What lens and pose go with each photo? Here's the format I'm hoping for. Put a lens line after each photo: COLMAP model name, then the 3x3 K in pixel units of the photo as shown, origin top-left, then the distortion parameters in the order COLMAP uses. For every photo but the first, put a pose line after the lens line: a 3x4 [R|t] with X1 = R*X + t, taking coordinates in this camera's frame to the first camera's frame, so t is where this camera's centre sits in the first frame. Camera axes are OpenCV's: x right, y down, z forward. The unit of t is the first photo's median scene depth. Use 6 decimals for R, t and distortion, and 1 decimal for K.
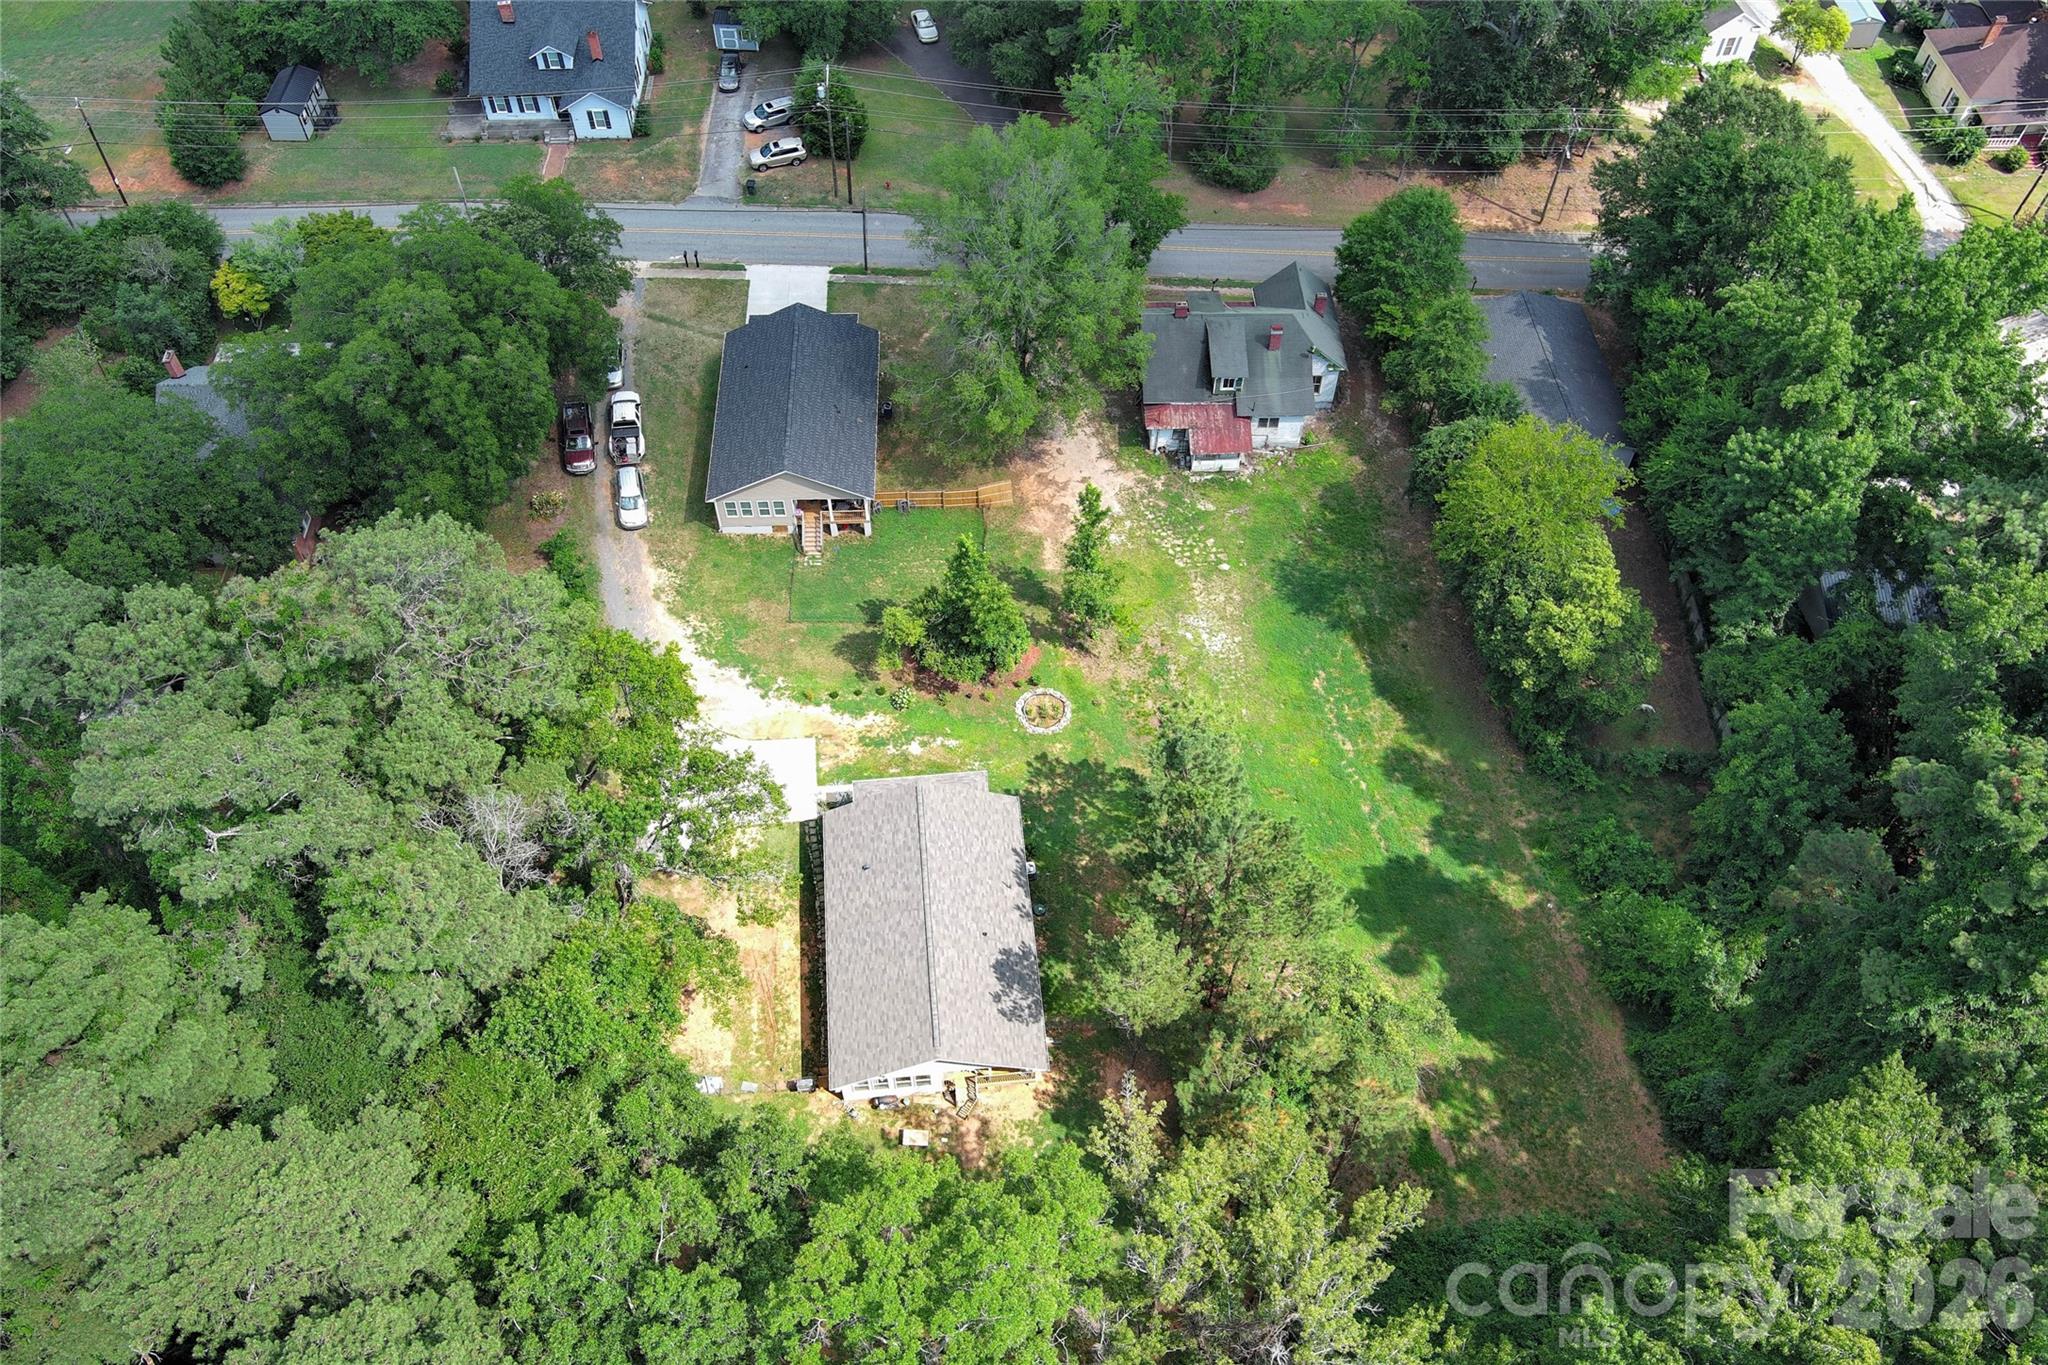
lens RADIAL K [[1587.7, 0, 1023.3], [0, 1587.7, 683.7], [0, 0, 1]] dist [0.023218, -0.010167]
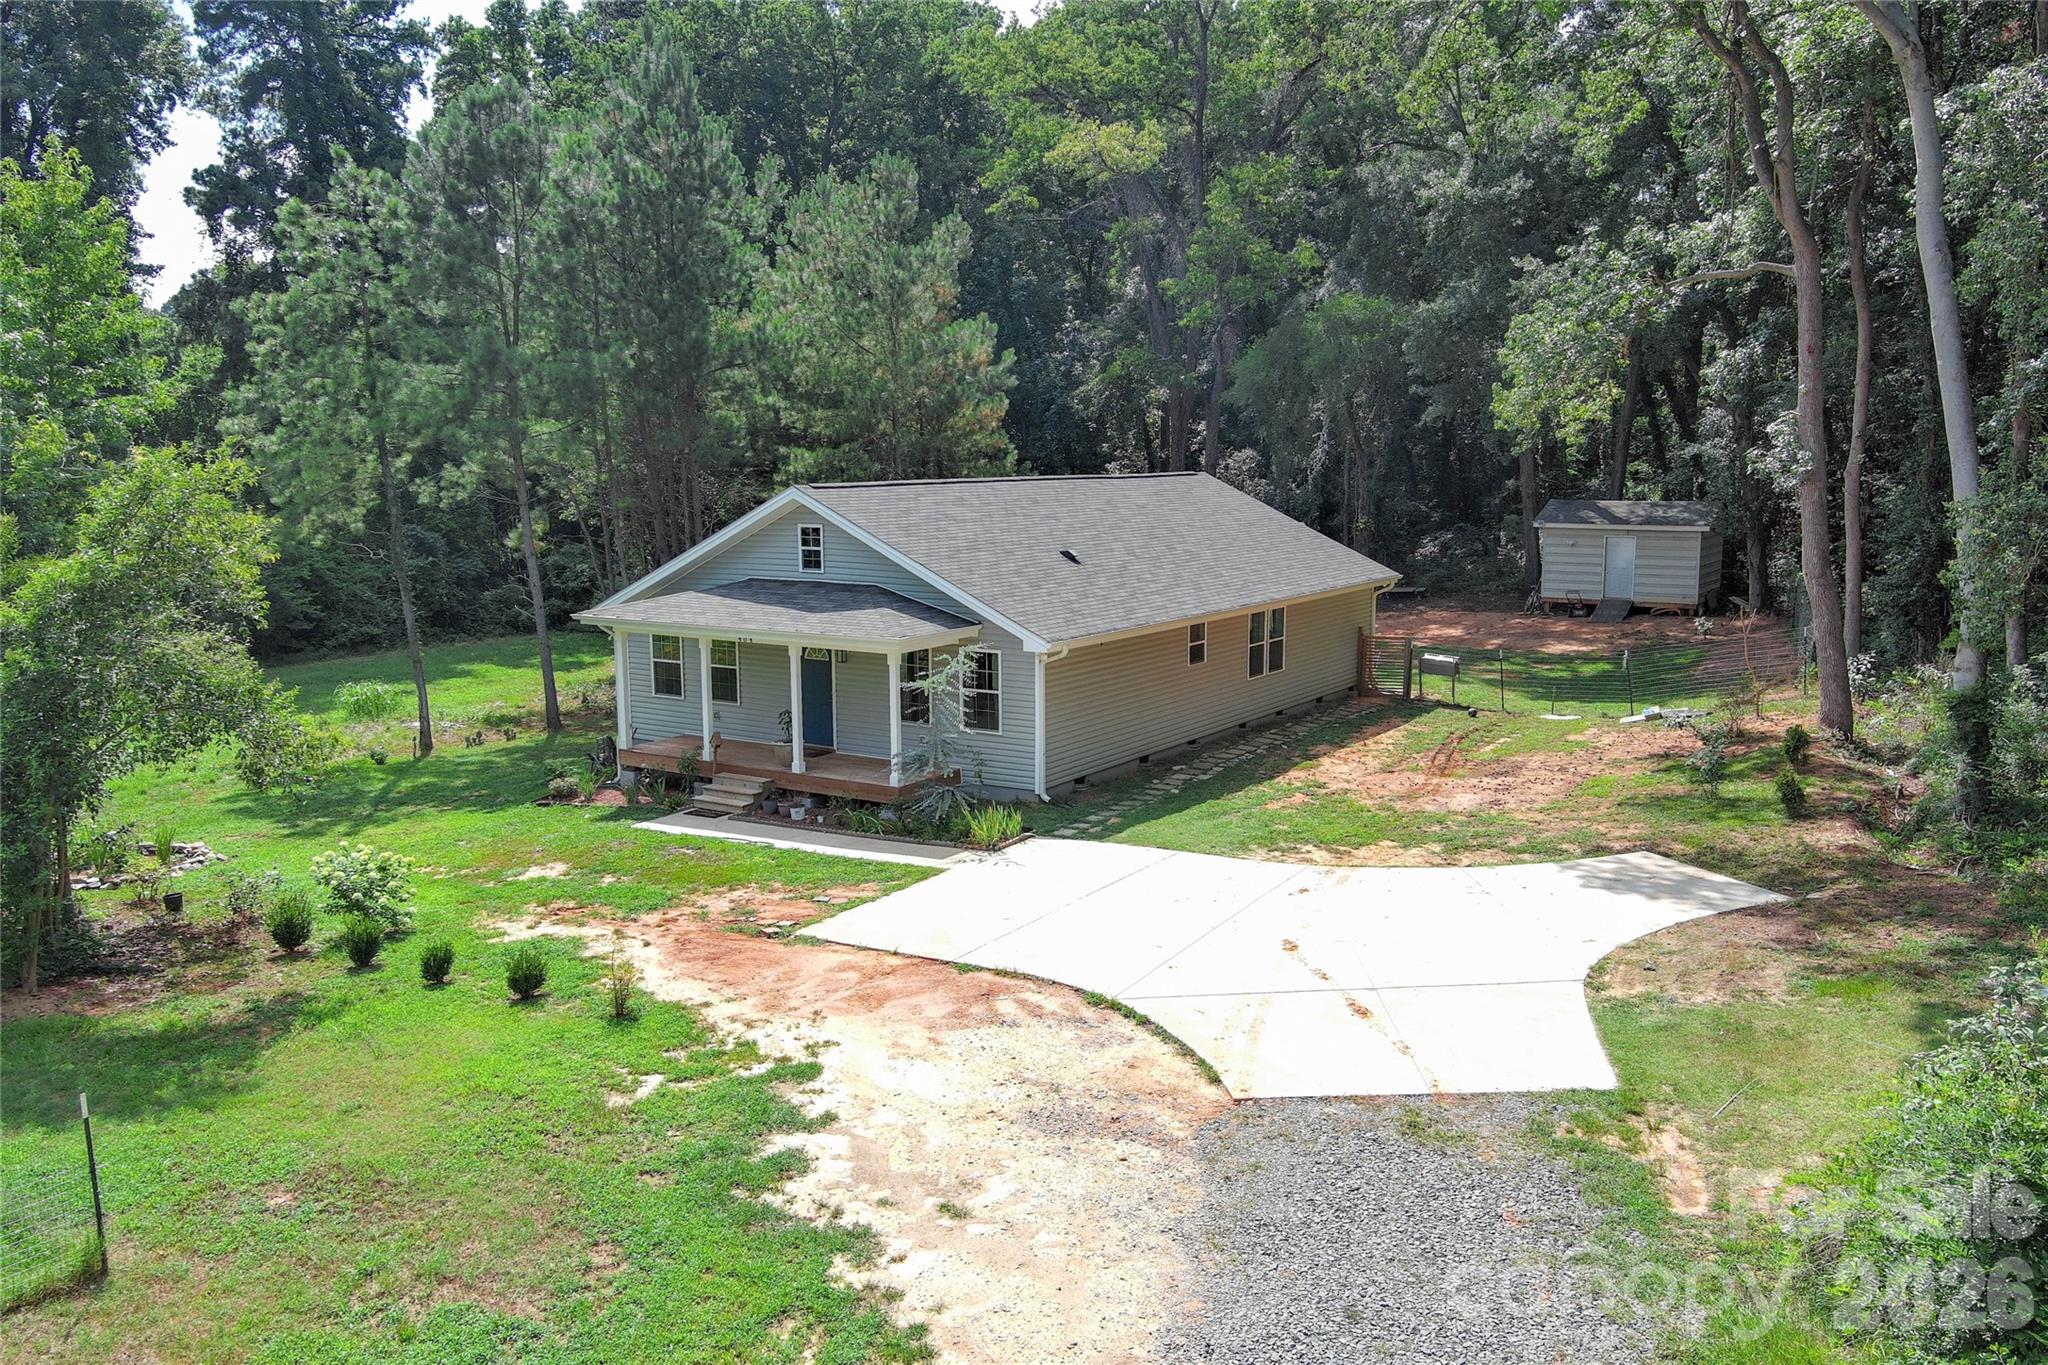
lens RADIAL K [[1587.7, 0, 1025.1], [0, 1587.7, 682.1], [0, 0, 1]] dist [0.023218, -0.010167]
pose [[-0.782938, -0.085909, 0.616139, -0.280236], [0.500827, 0.500467, 0.706191, -0.113815], [-0.369025, 0.861483, -0.348809, 1.032908]]
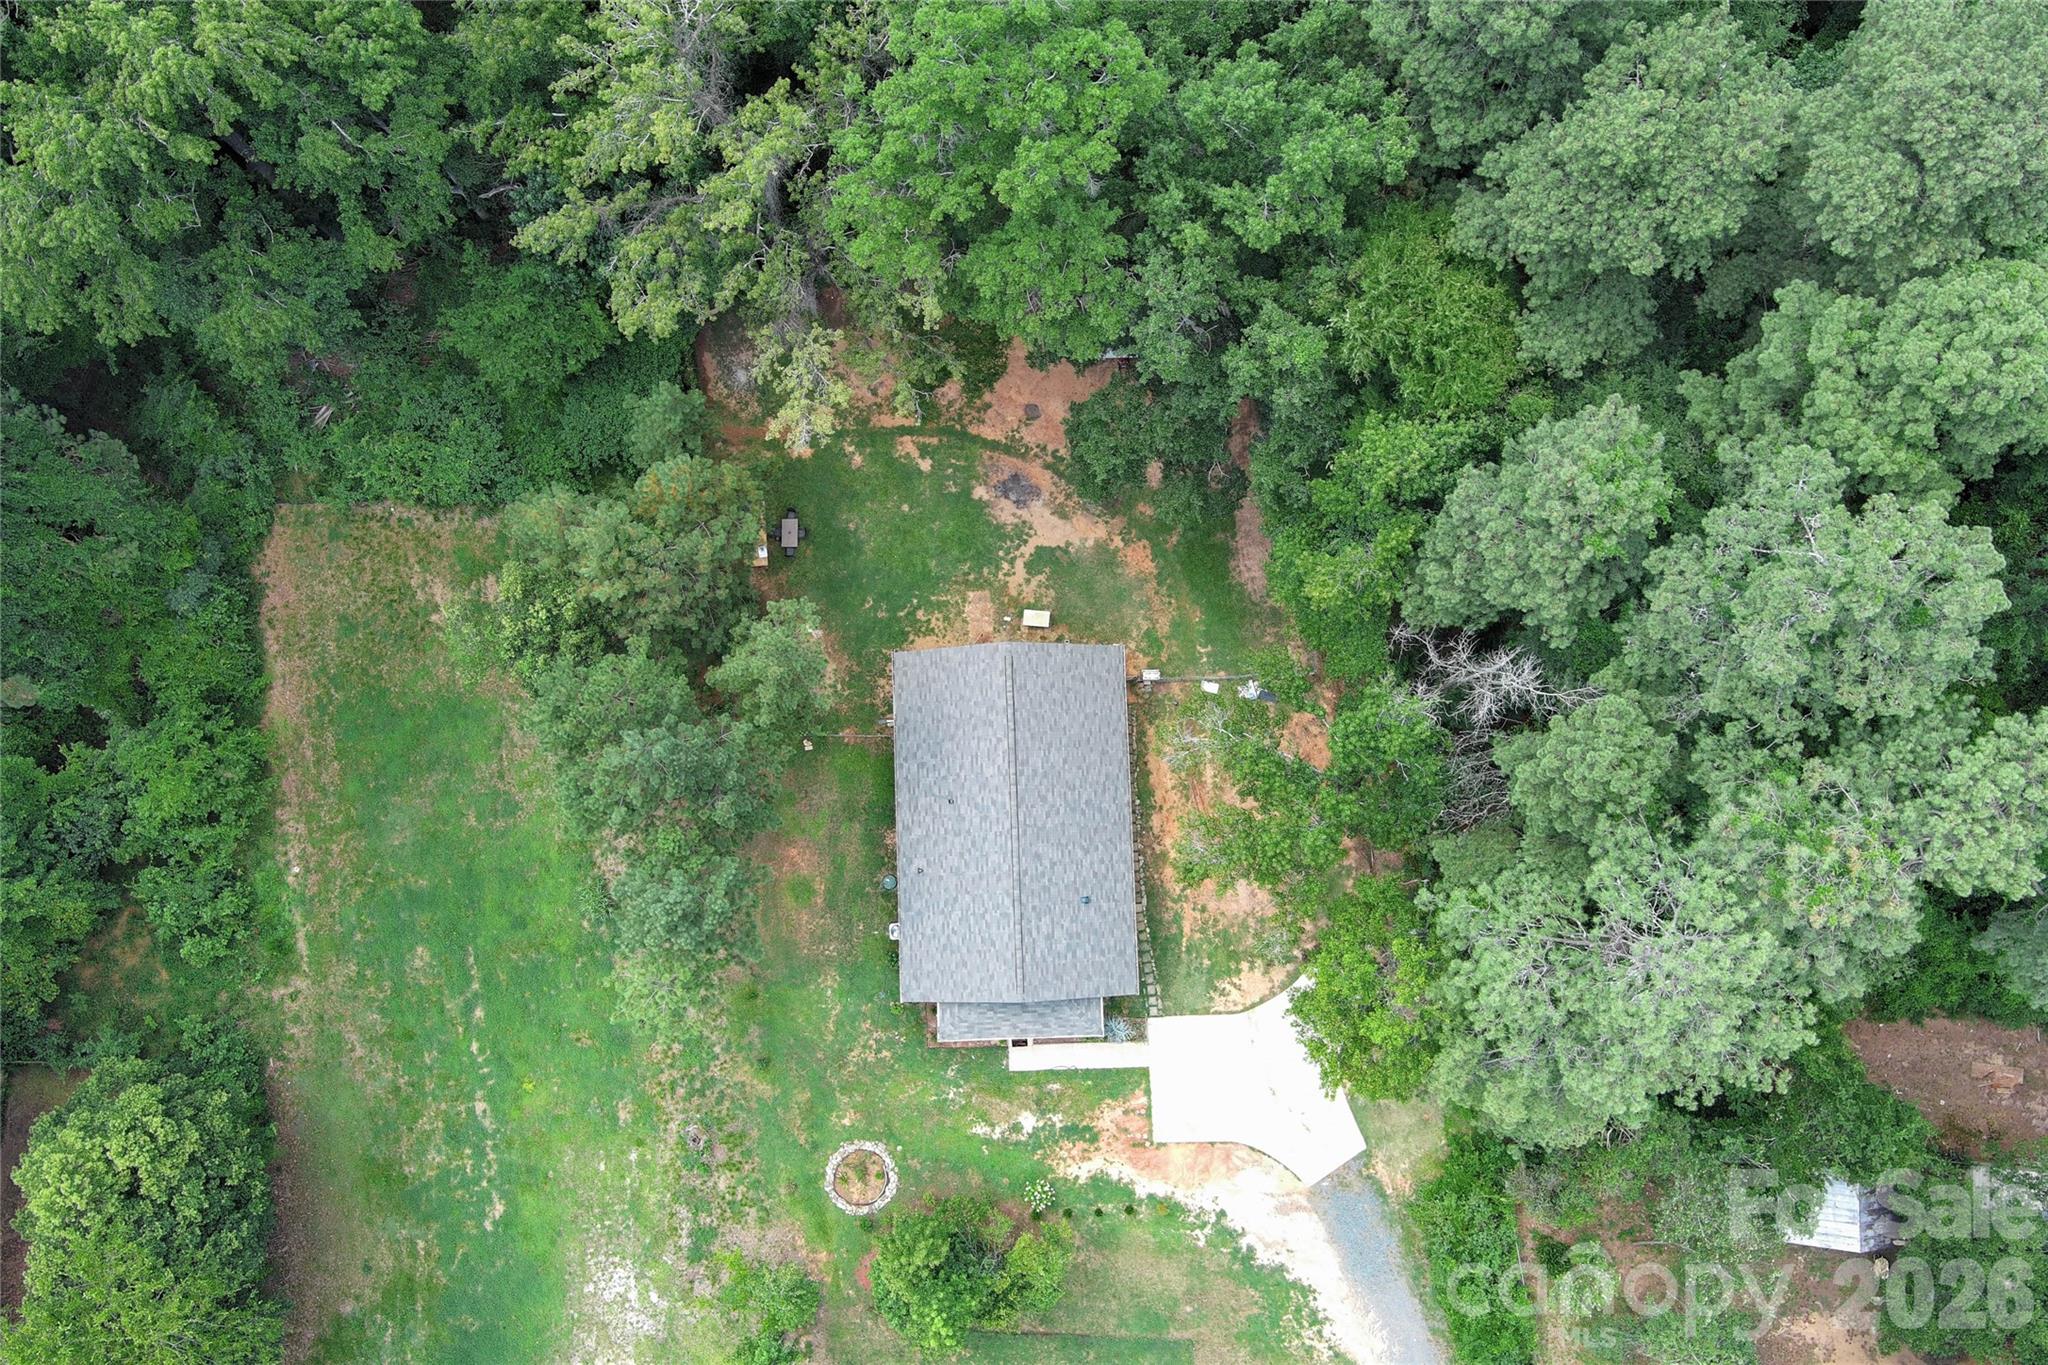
lens RADIAL K [[1587.7, 0, 1021.8], [0, 1587.7, 681.3], [0, 0, 1]] dist [0.023218, -0.010167]
pose [[-0.998003, -0.062857, -0.006234, -0.046540], [0.041395, -0.725386, 0.687097, -0.345332], [-0.047711, 0.685467, 0.726539, 0.272162]]
